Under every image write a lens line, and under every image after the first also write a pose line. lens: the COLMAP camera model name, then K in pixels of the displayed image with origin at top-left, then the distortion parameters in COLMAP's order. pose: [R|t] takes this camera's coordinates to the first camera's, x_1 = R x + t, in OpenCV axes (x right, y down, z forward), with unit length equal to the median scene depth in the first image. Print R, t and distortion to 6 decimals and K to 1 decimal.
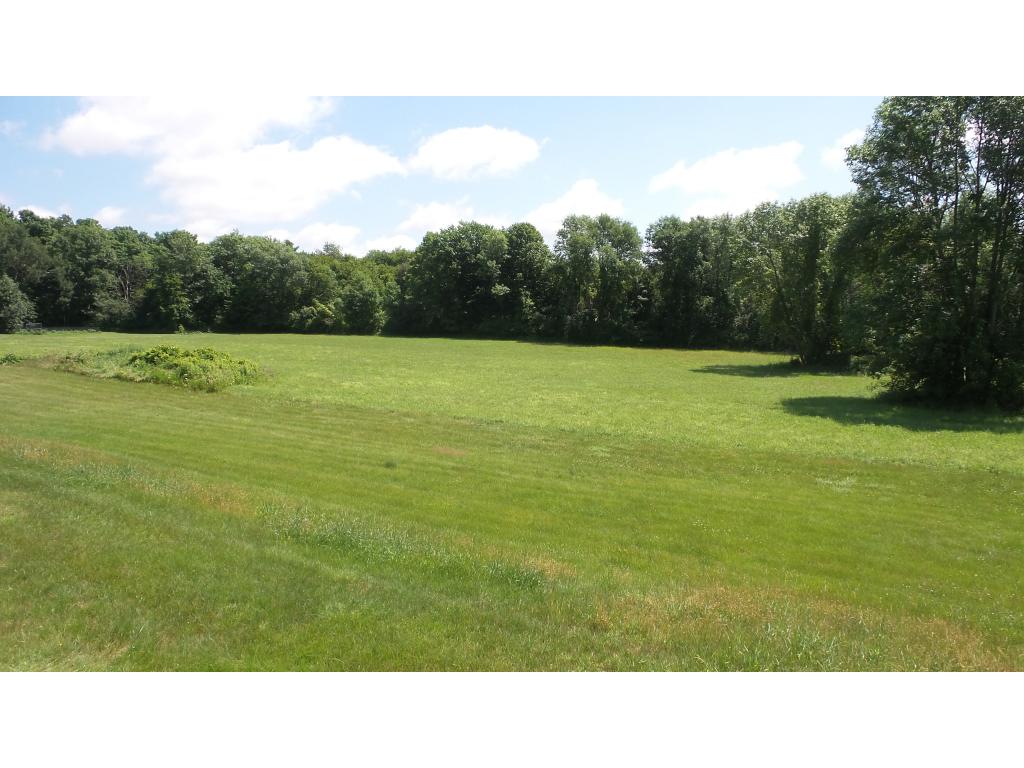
lens RADIAL K [[713.0, 0, 512.0], [0, 713.0, 384.0], [0, 0, 1]] dist [-0.000034, -0.003072]
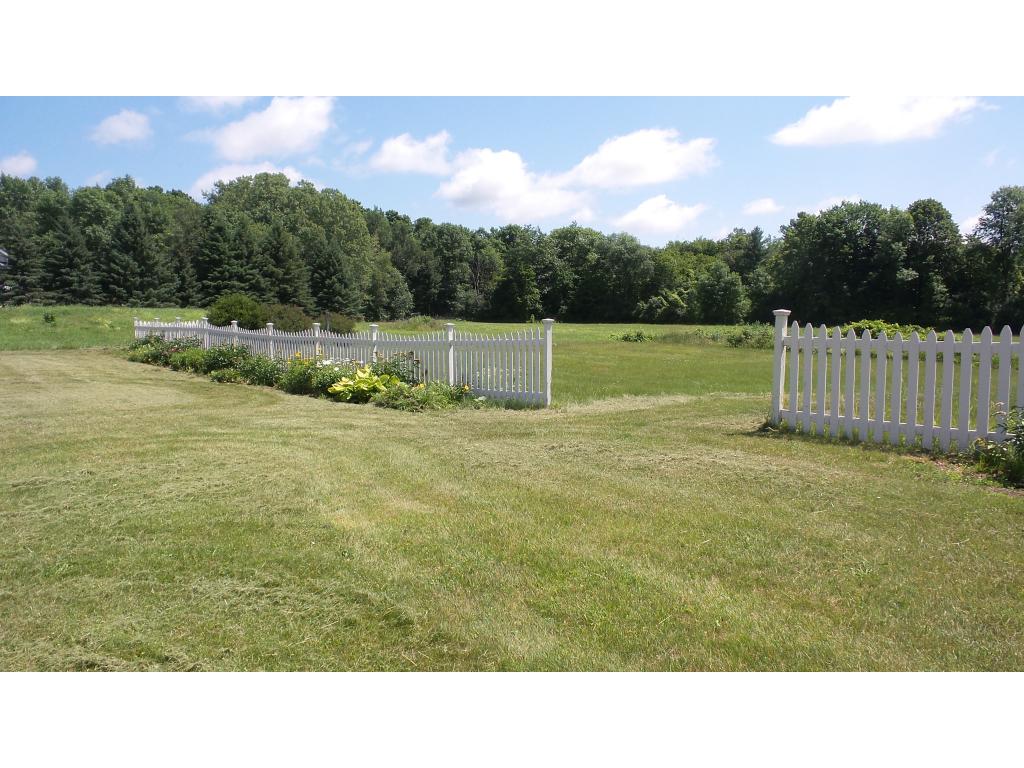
lens RADIAL K [[713.0, 0, 512.0], [0, 713.0, 384.0], [0, 0, 1]] dist [-0.000034, -0.003072]
pose [[0.957526, 0.028706, -0.286915, -0.194312], [-0.027159, 0.999587, 0.009370, 0.008624], [0.287066, -0.001180, 0.957910, 0.000817]]
